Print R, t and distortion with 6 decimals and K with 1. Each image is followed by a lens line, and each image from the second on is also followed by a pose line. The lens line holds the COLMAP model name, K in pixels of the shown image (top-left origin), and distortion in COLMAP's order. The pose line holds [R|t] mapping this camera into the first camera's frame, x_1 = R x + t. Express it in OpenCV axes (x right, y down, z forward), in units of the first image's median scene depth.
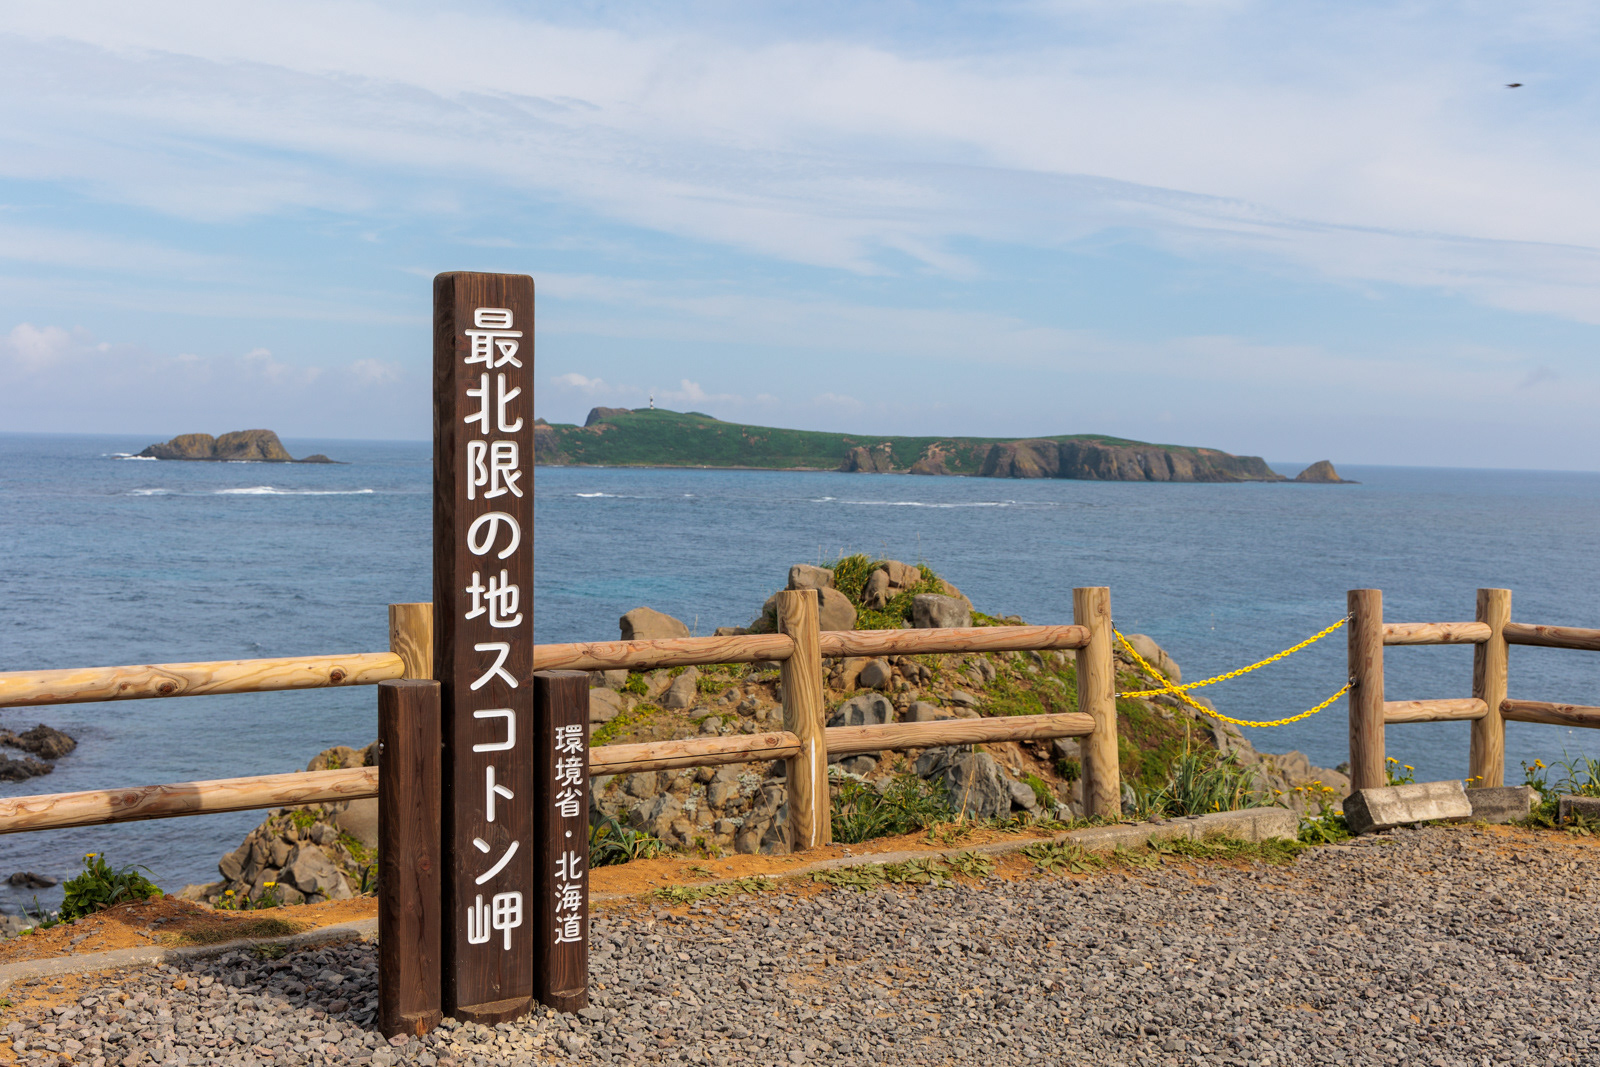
lens RADIAL K [[2010.2, 0, 775.6], [0, 2010.2, 533.4], [0, 0, 1]] dist [-0.000697, 0.002768]
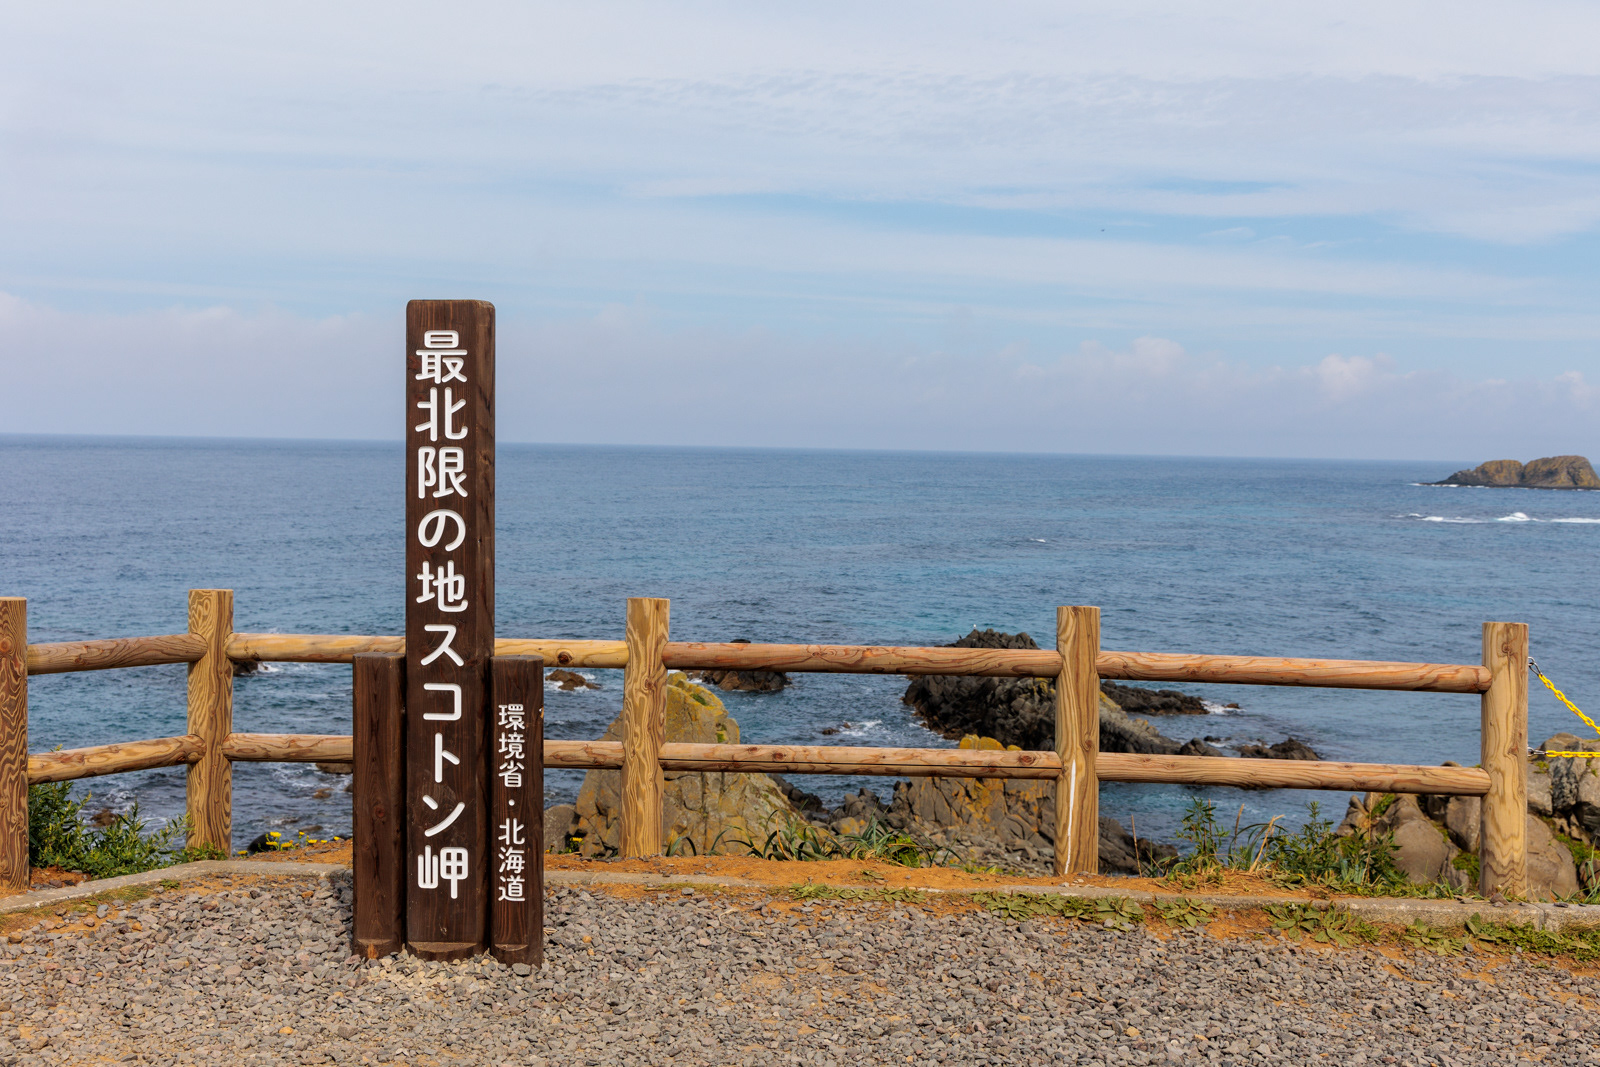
lens RADIAL K [[2010.2, 0, 775.6], [0, 2010.2, 533.4], [0, 0, 1]] dist [-0.000697, 0.002768]
pose [[0.776188, 0.018666, -0.630225, 0.717621], [-0.027625, 0.999609, -0.004417, 0.002569], [0.629896, 0.020839, 0.776400, 0.235419]]
